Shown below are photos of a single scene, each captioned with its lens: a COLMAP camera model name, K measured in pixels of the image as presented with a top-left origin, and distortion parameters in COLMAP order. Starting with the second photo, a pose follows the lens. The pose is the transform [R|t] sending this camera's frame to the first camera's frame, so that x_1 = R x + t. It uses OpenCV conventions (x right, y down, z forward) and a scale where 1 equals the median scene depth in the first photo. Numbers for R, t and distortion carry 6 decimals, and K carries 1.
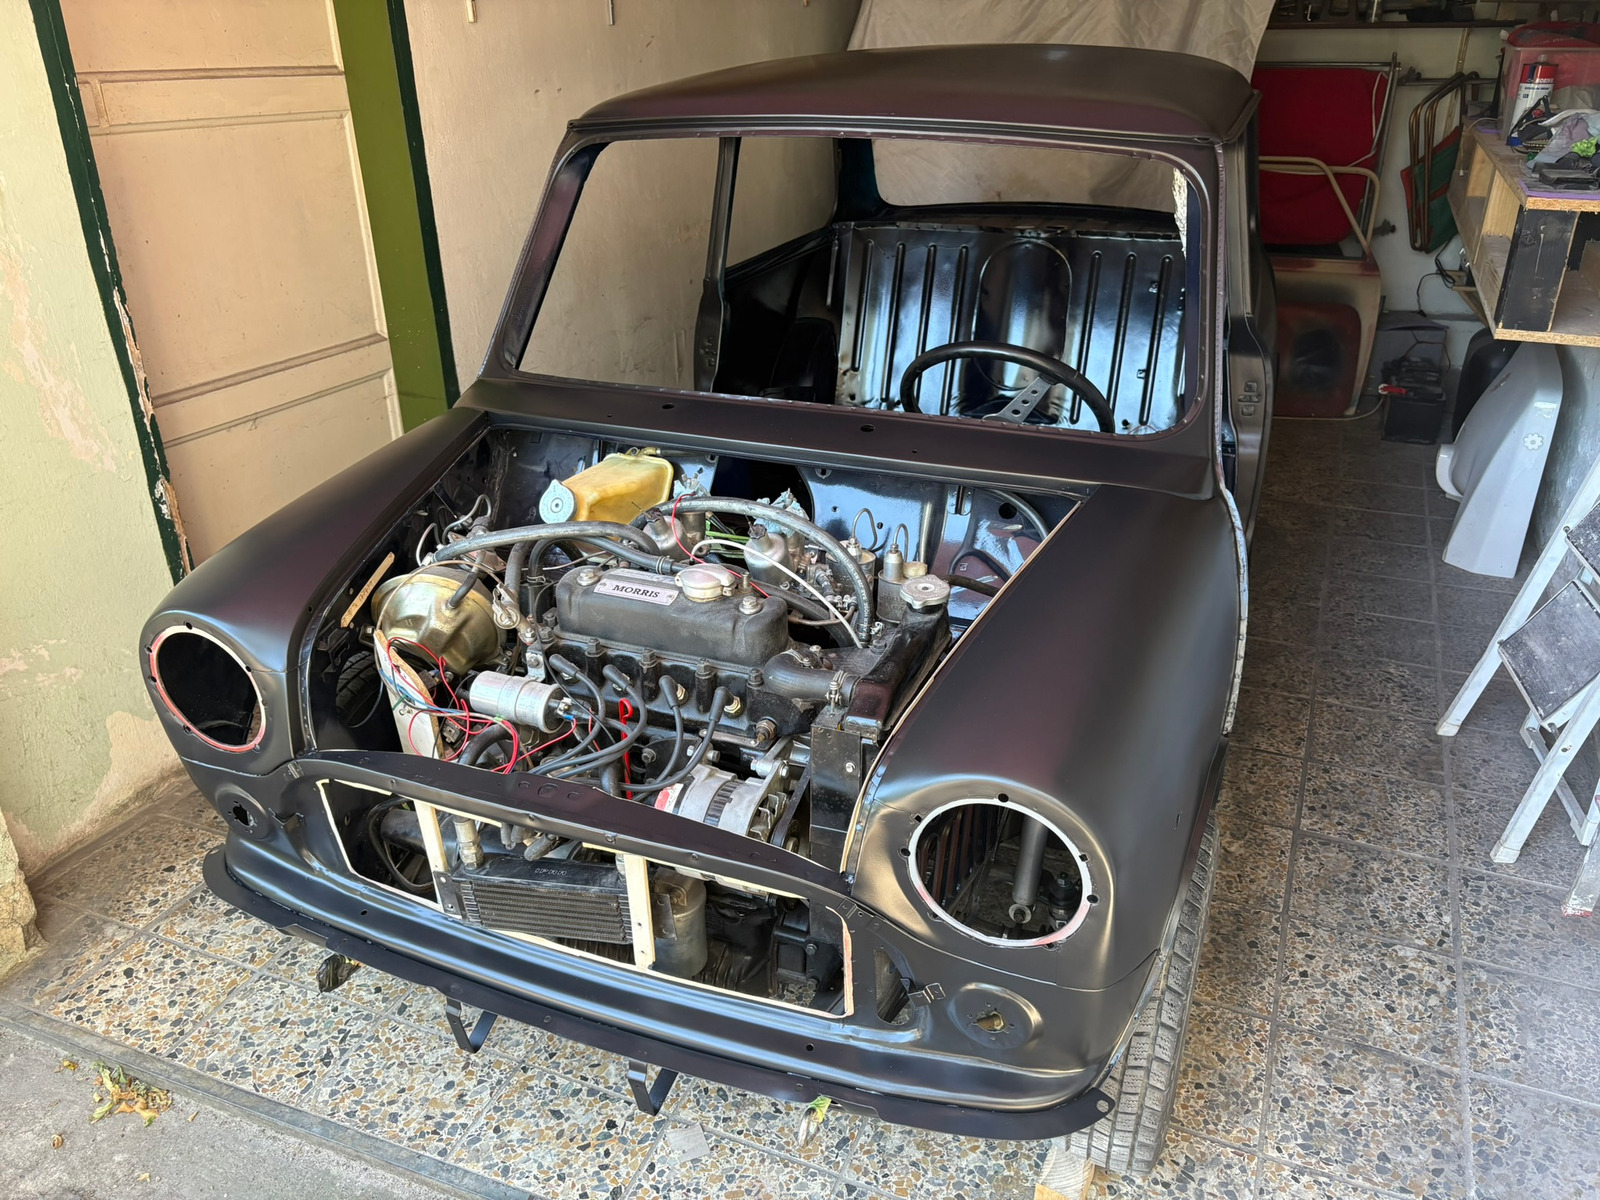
lens RADIAL K [[1204.3, 0, 788.9], [0, 1204.3, 602.2], [0, 0, 1]] dist [0.023990, -0.031687]
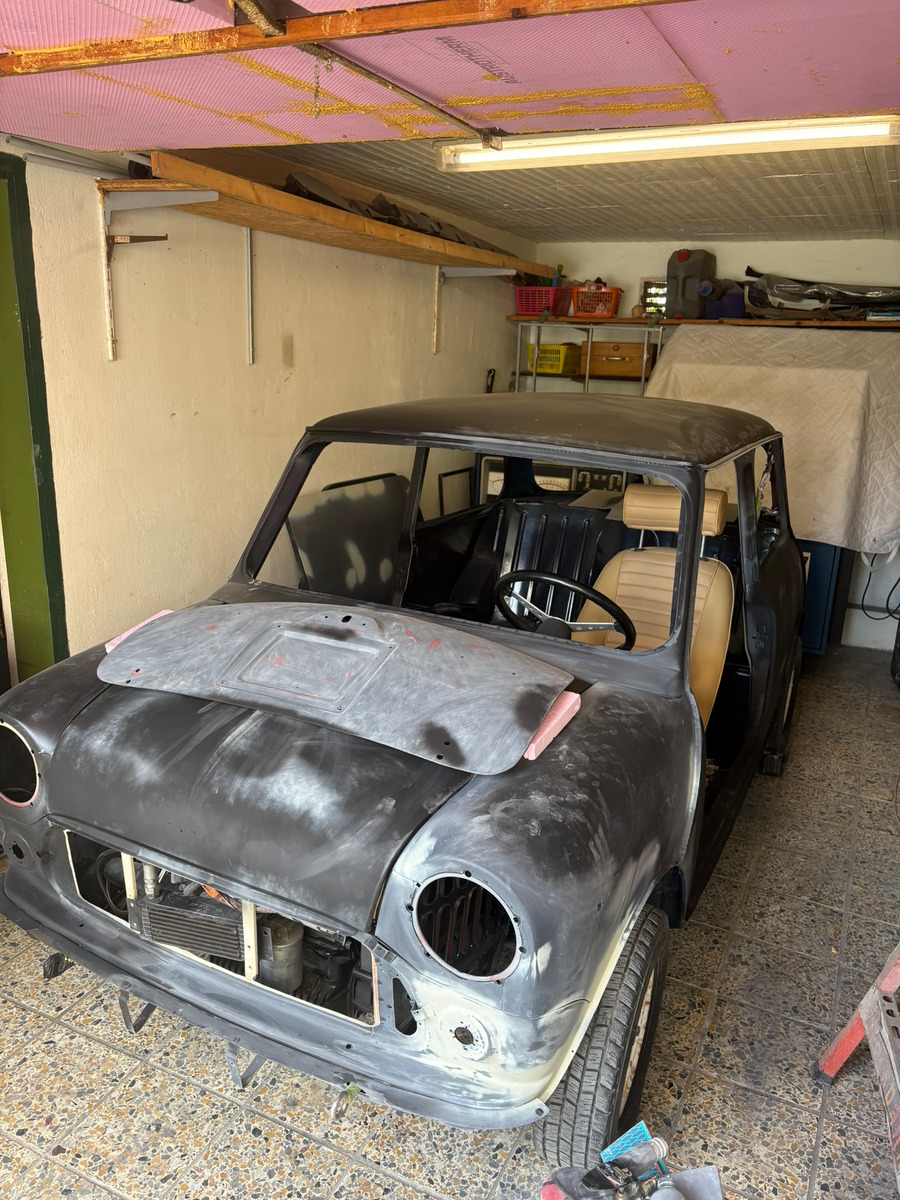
lens RADIAL K [[903.2, 0, 453.6], [0, 903.2, 596.3], [0, 0, 1]] dist [0.023990, -0.031687]
pose [[0.994044, 0.081559, -0.072283, 0.160860], [-0.093348, 0.979497, -0.178528, 0.016541], [0.056240, 0.184212, 0.981276, -0.157043]]
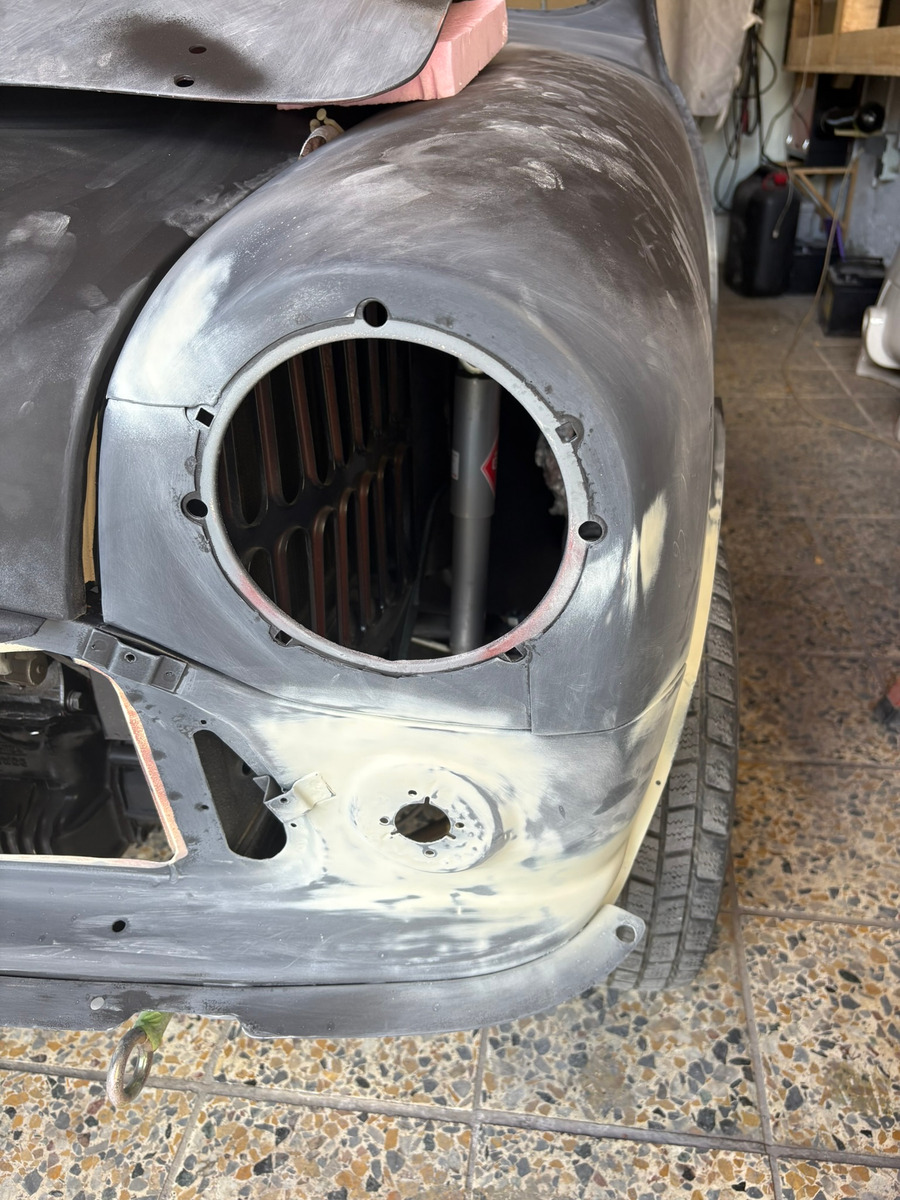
lens RADIAL K [[903.2, 0, 450.6], [0, 903.2, 597.0], [0, 0, 1]] dist [0.023990, -0.031687]
pose [[0.975409, -0.123406, 0.182614, 0.099290], [0.111195, 0.990911, 0.075699, 0.181210], [-0.190296, -0.053532, 0.980266, 0.504214]]
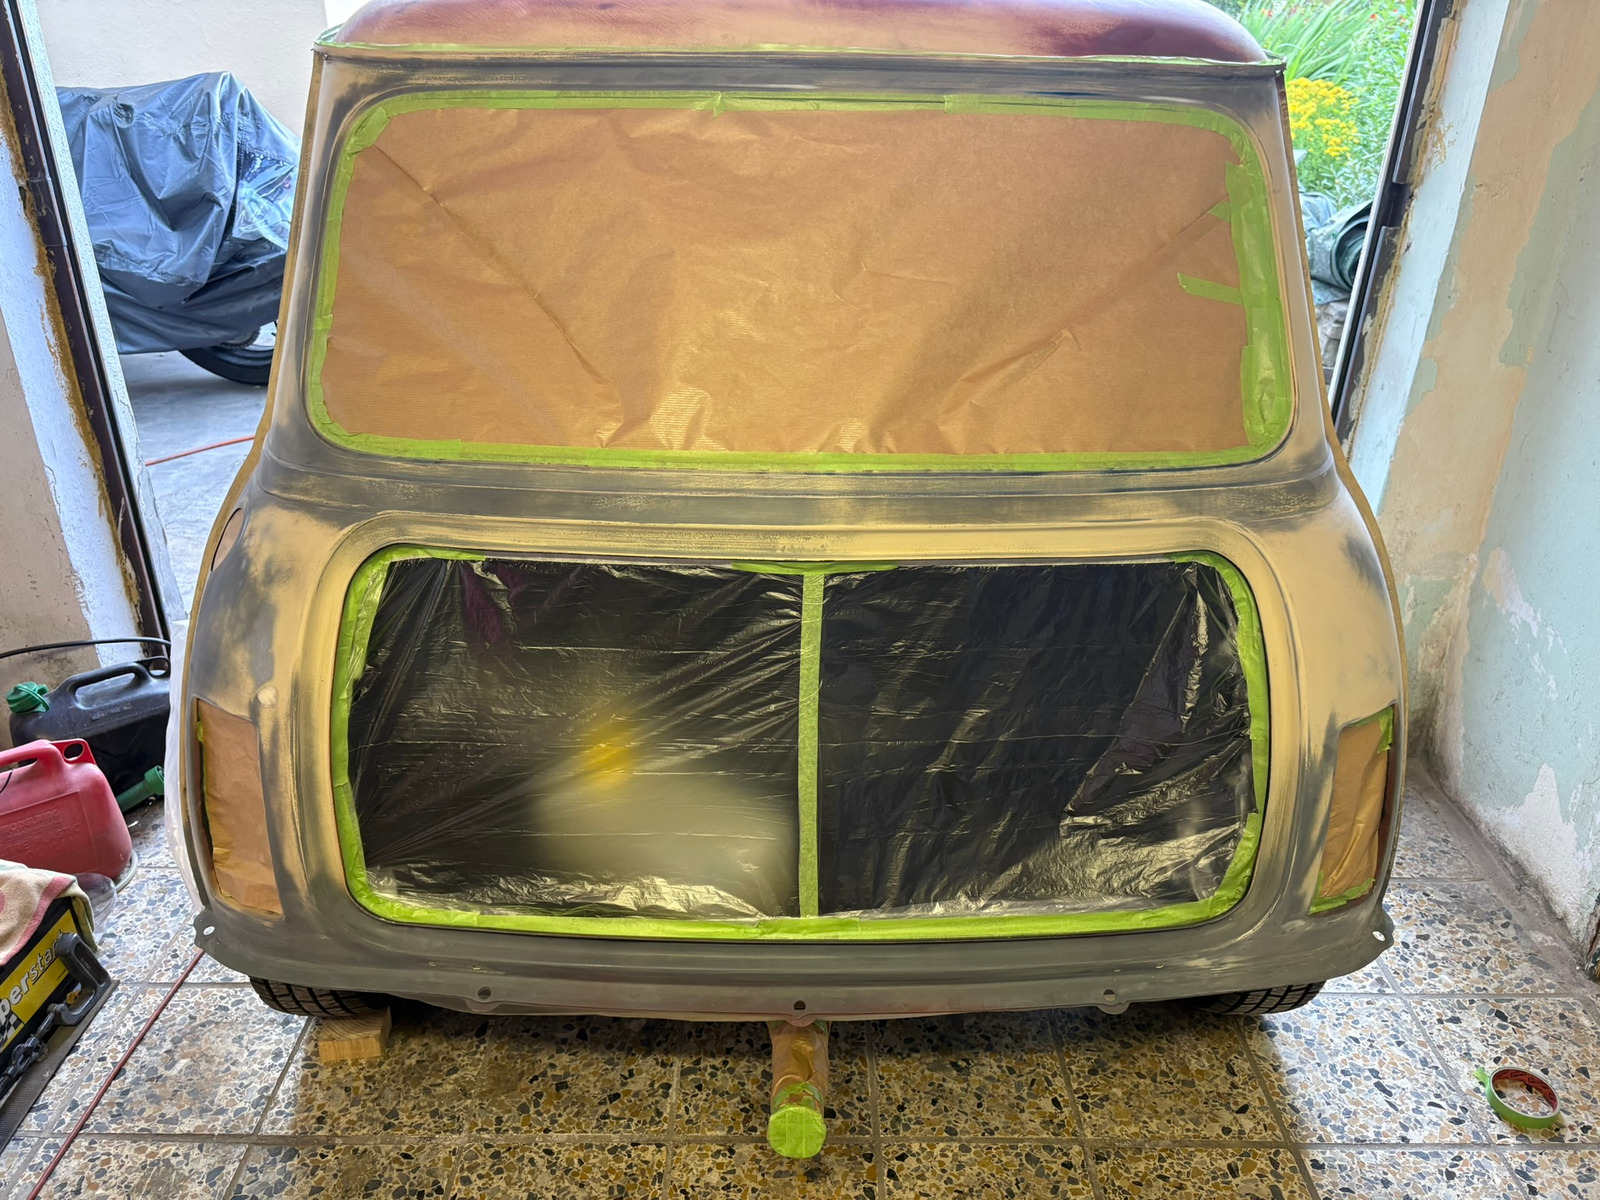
lens RADIAL K [[1204.3, 0, 802.3], [0, 1204.3, 597.2], [0, 0, 1]] dist [0.023990, -0.031687]
pose [[-0.932902, 0.162229, -0.321520, 0.162113], [-0.158661, 0.616327, 0.771341, -0.554885], [0.323296, 0.770599, -0.549234, 1.312599]]
